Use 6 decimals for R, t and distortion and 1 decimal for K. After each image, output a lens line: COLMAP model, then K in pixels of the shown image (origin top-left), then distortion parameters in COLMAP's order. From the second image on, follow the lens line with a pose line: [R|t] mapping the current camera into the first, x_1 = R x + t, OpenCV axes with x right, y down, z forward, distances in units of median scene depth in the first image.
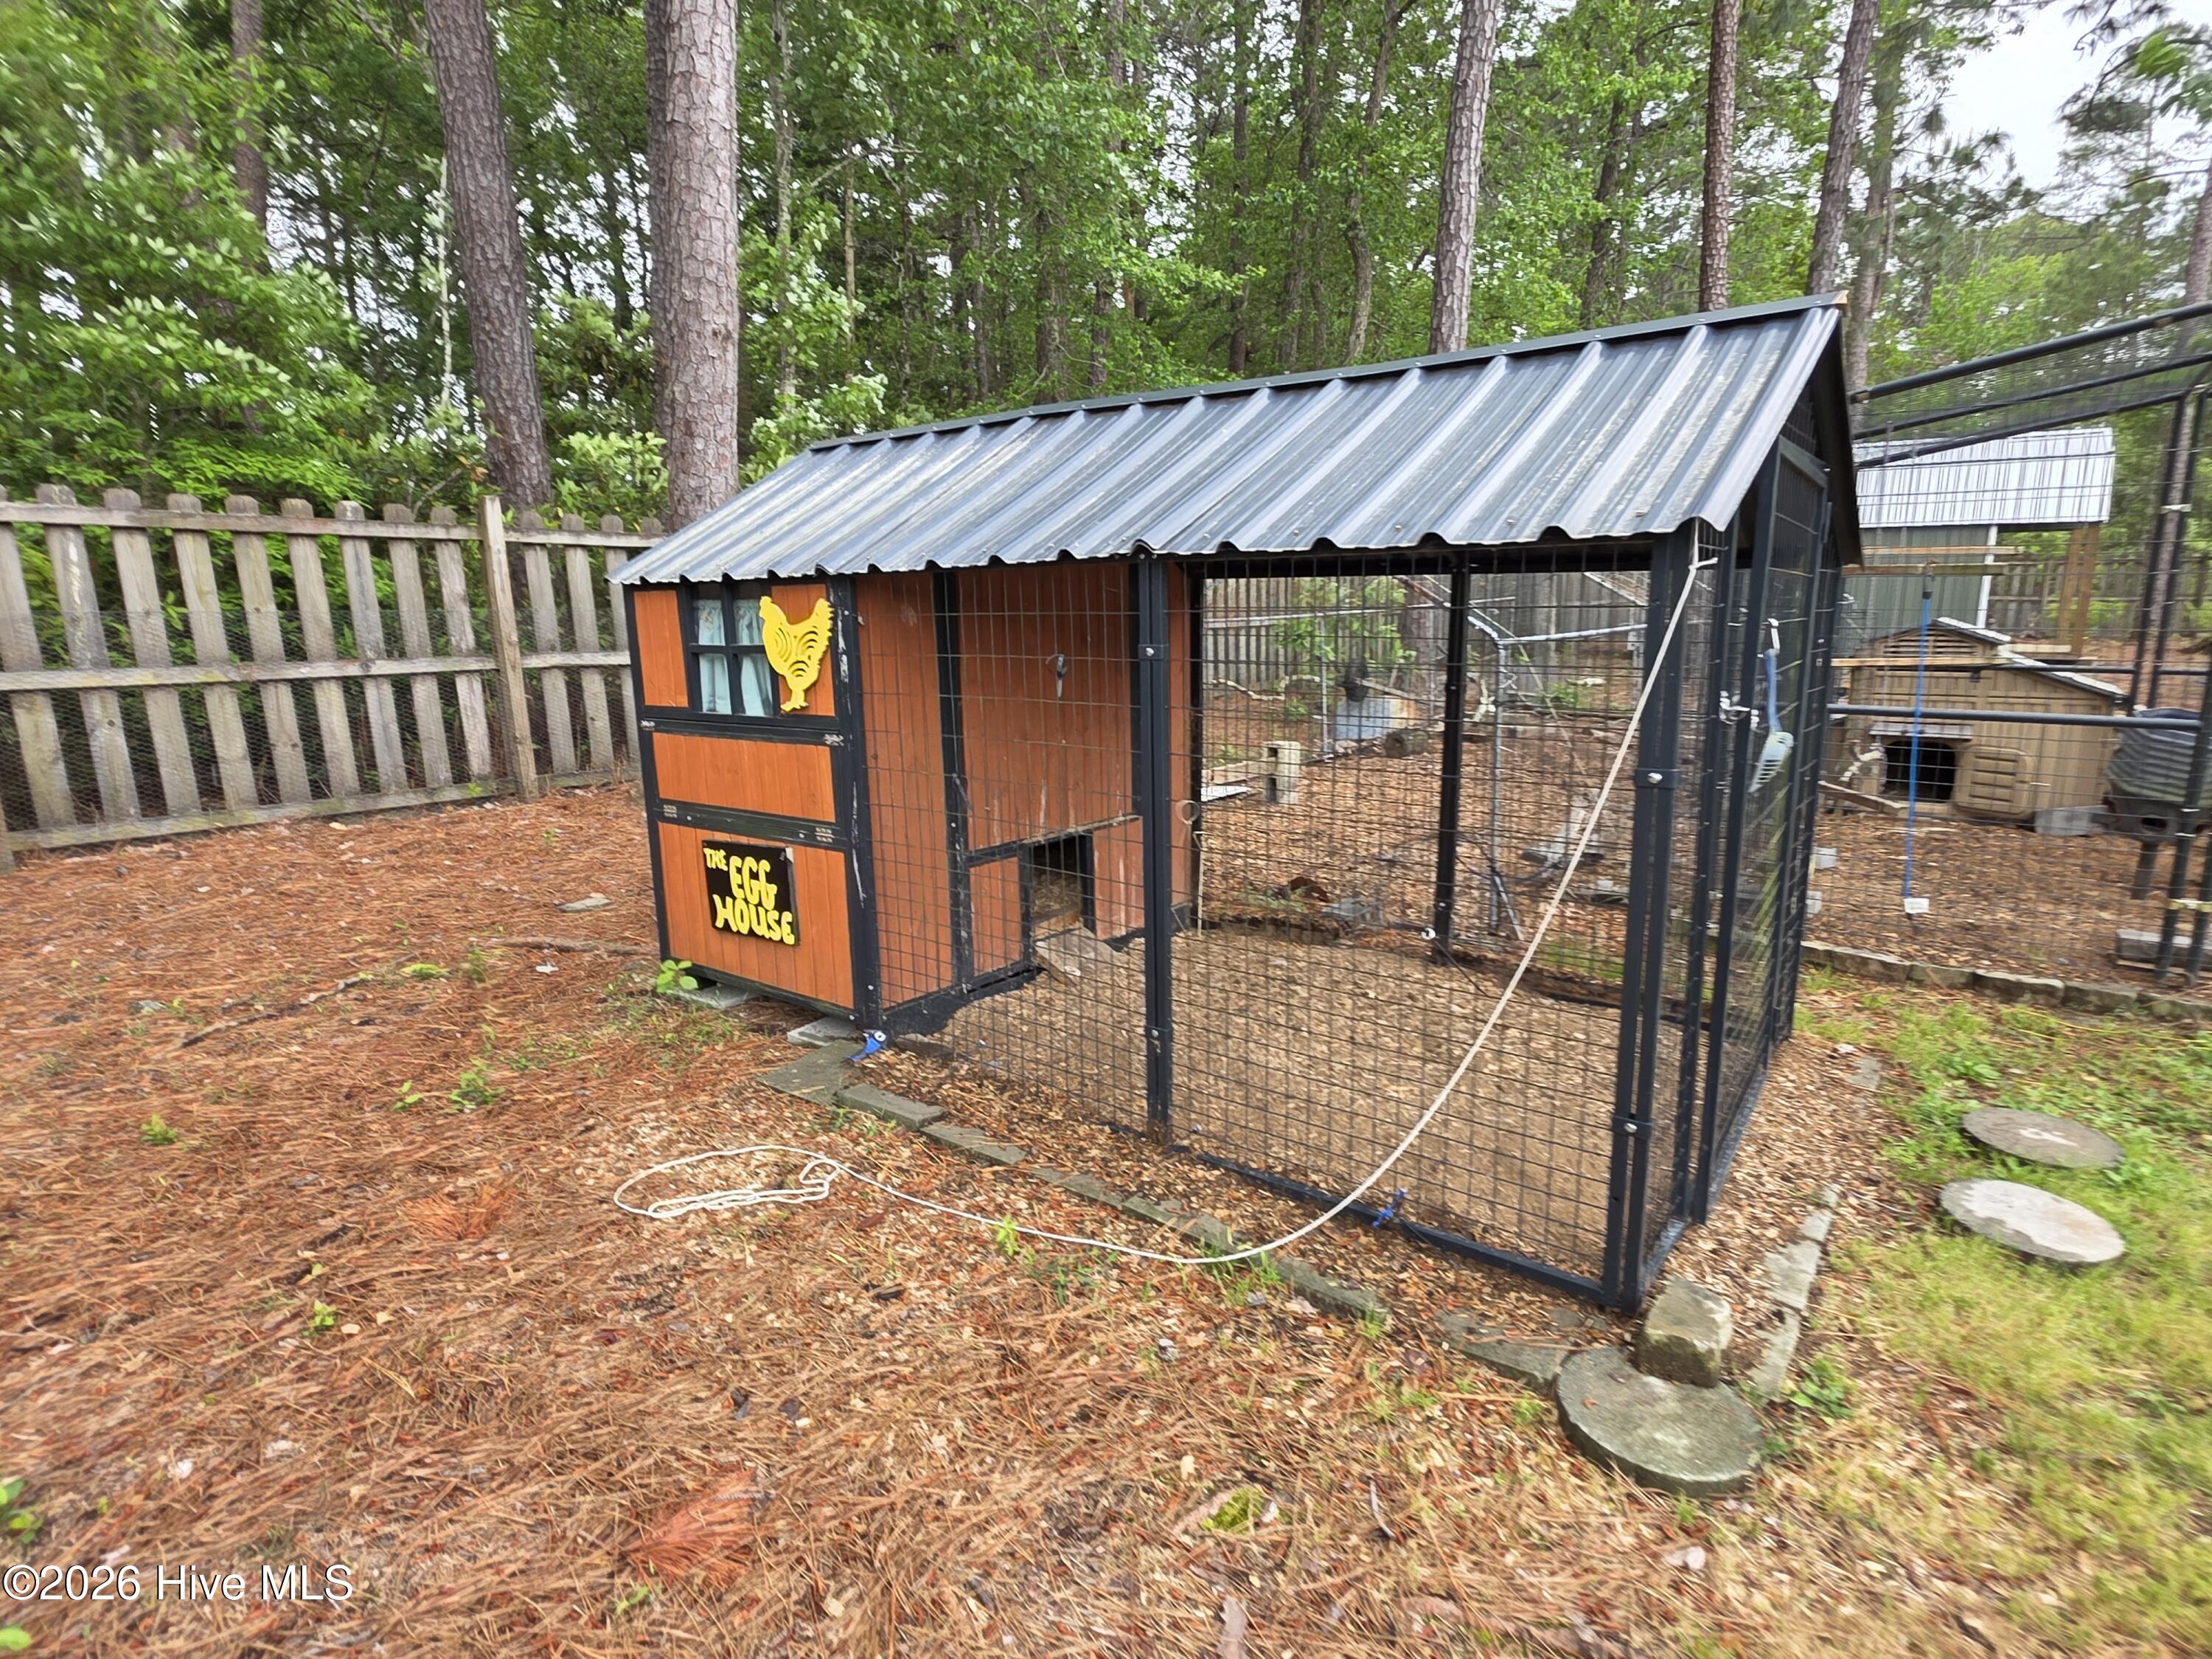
lens RADIAL K [[1173.3, 0, 1130.3], [0, 1173.3, 840.3], [0, 0, 1]] dist [-0.000674, -0.000572]
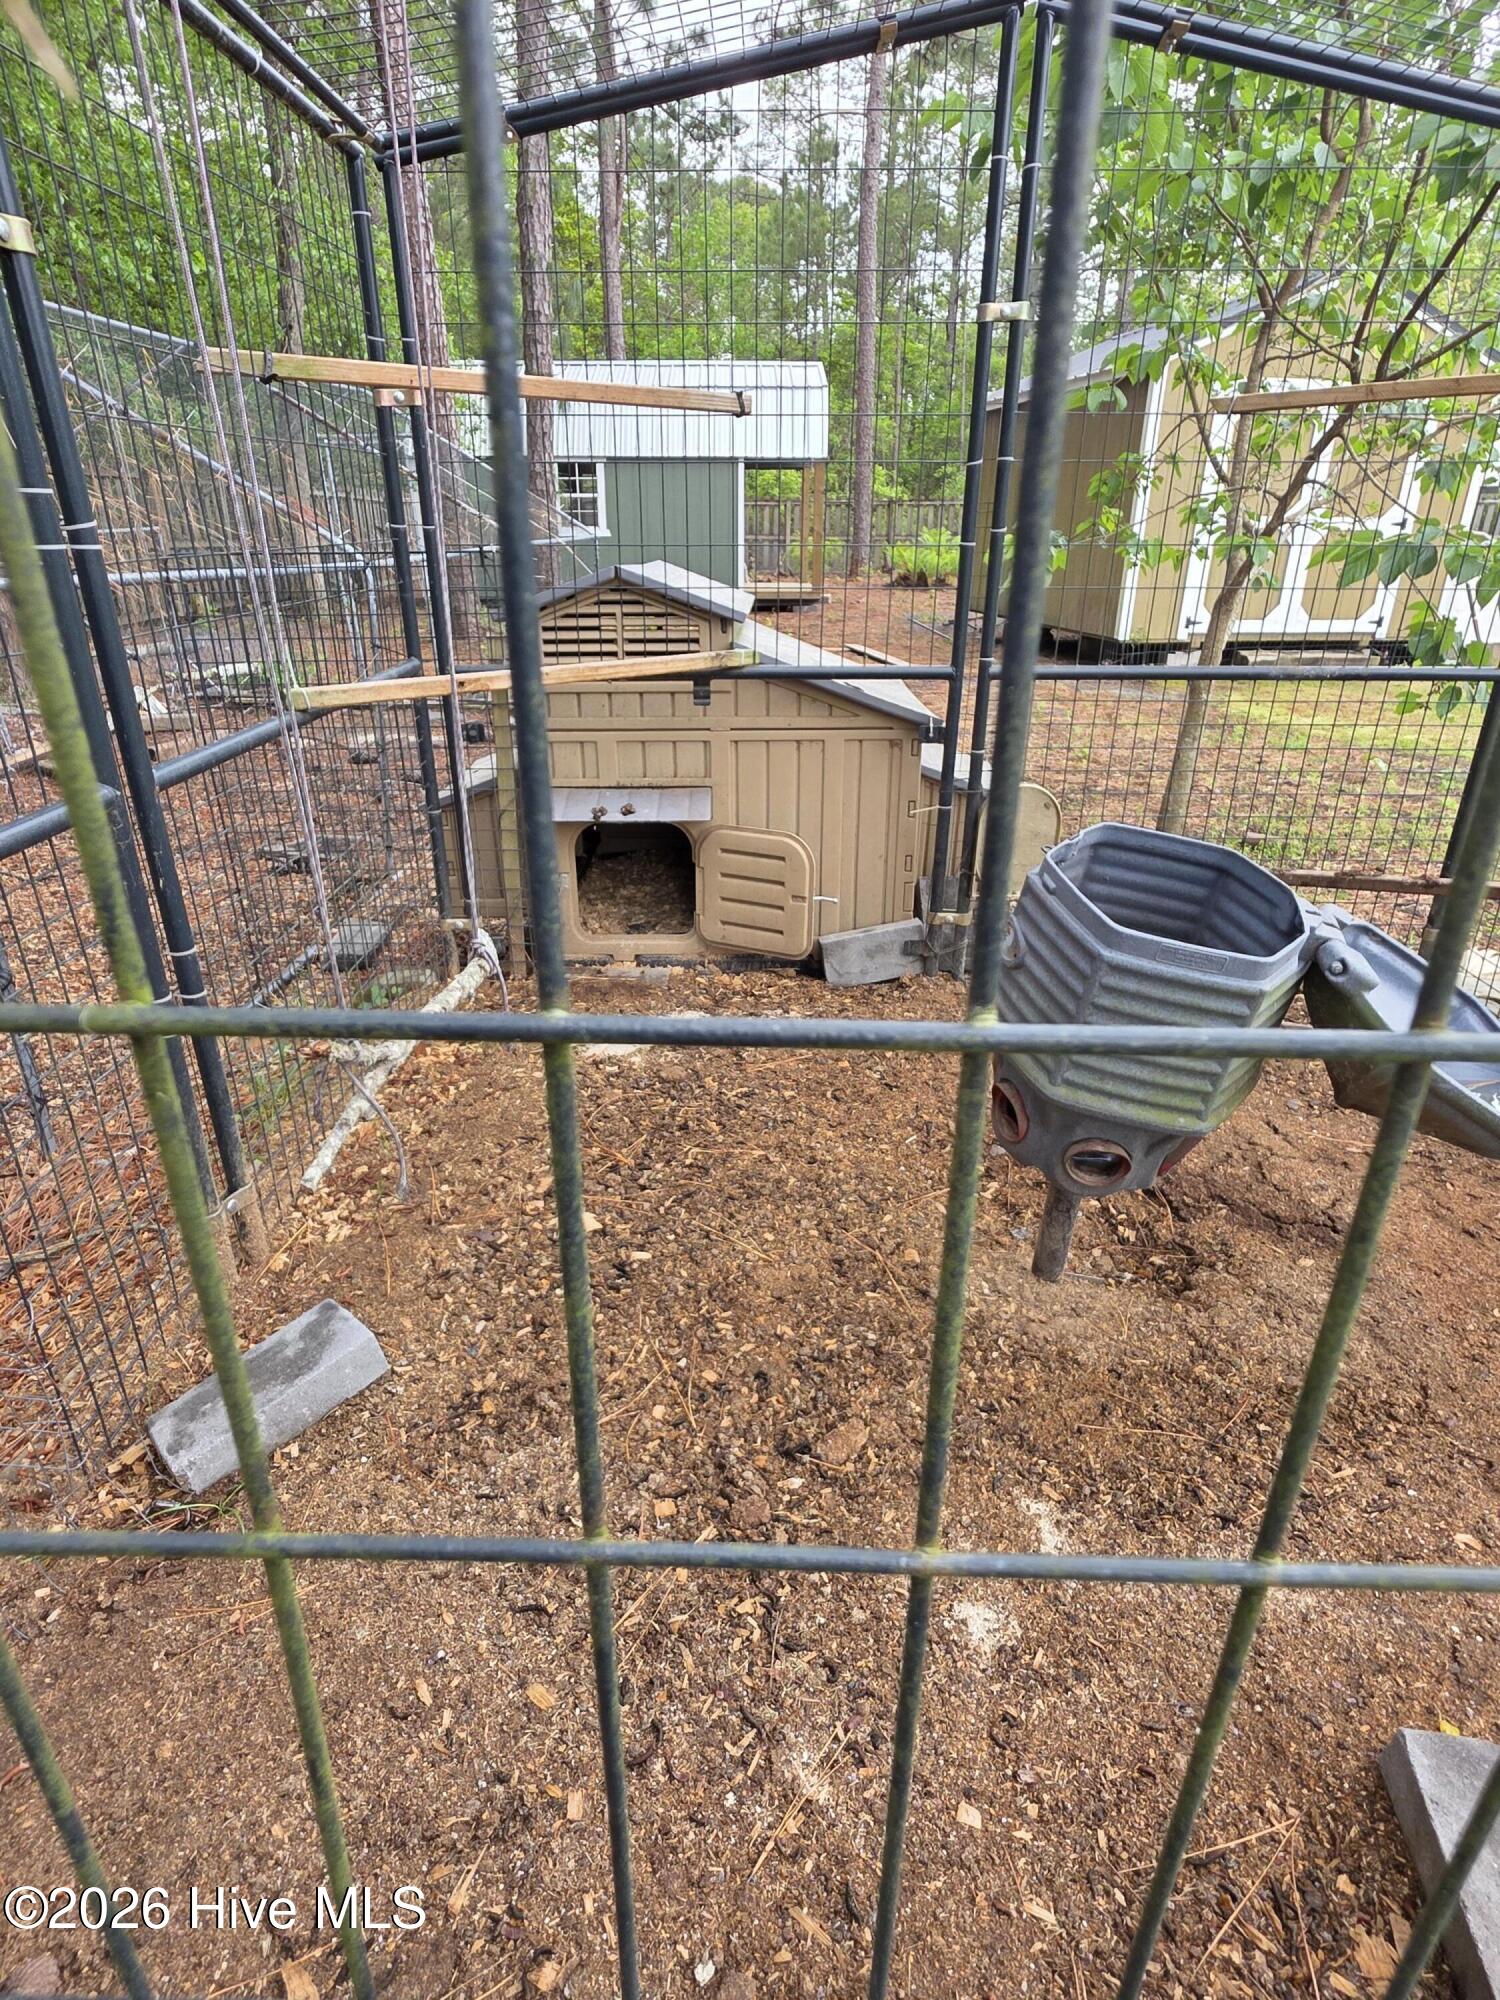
lens RADIAL K [[1060.8, 0, 740.5], [0, 1060.8, 988.3], [0, 0, 1]] dist [-0.000674, -0.000572]
pose [[0.818633, -0.221640, 0.529827, 0.594025], [0.113761, 0.966832, 0.228678, -0.150982], [-0.562938, -0.126930, 0.816695, 0.772264]]
